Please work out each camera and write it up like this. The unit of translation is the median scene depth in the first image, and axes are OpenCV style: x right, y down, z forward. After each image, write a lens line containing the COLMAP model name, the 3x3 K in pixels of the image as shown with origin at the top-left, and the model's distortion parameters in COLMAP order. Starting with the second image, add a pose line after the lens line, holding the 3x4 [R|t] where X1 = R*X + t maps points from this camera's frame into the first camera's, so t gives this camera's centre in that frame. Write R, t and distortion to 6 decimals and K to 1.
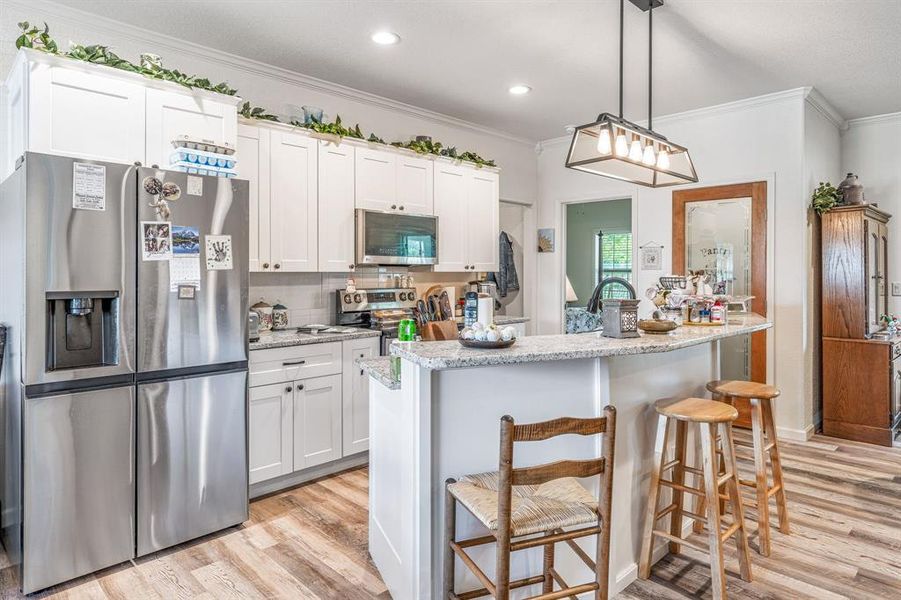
lens RADIAL K [[541.2, 0, 448.8], [0, 541.2, 268.2], [0, 0, 1]] dist [-0.003442, -0.000772]
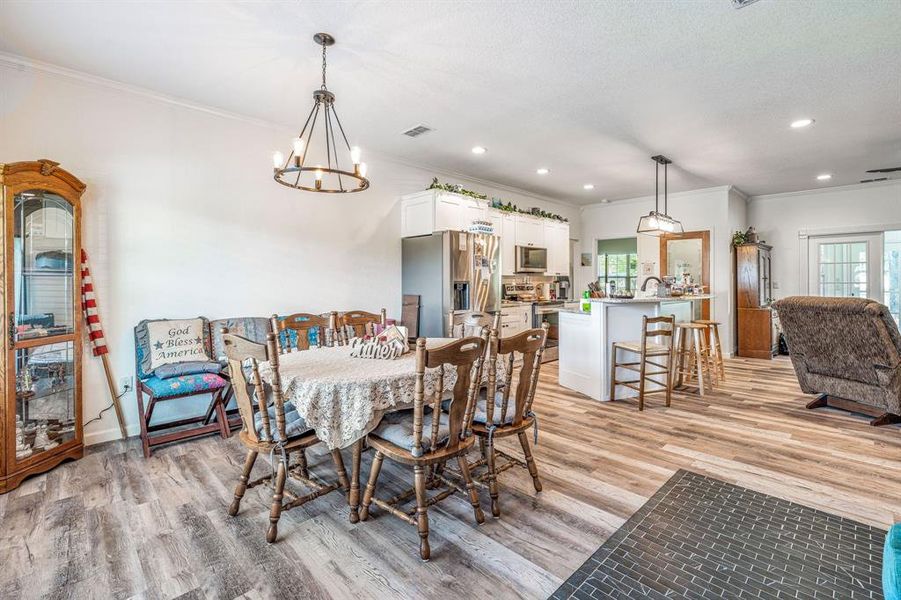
lens RADIAL K [[410.1, 0, 451.3], [0, 410.1, 276.2], [0, 0, 1]] dist [-0.001561, -0.000288]
pose [[0.999999, -0.001123, 0.000395, -0.385784], [0.001124, 0.999992, -0.003737, 0.014010], [-0.000391, 0.003737, 0.999993, -0.541145]]
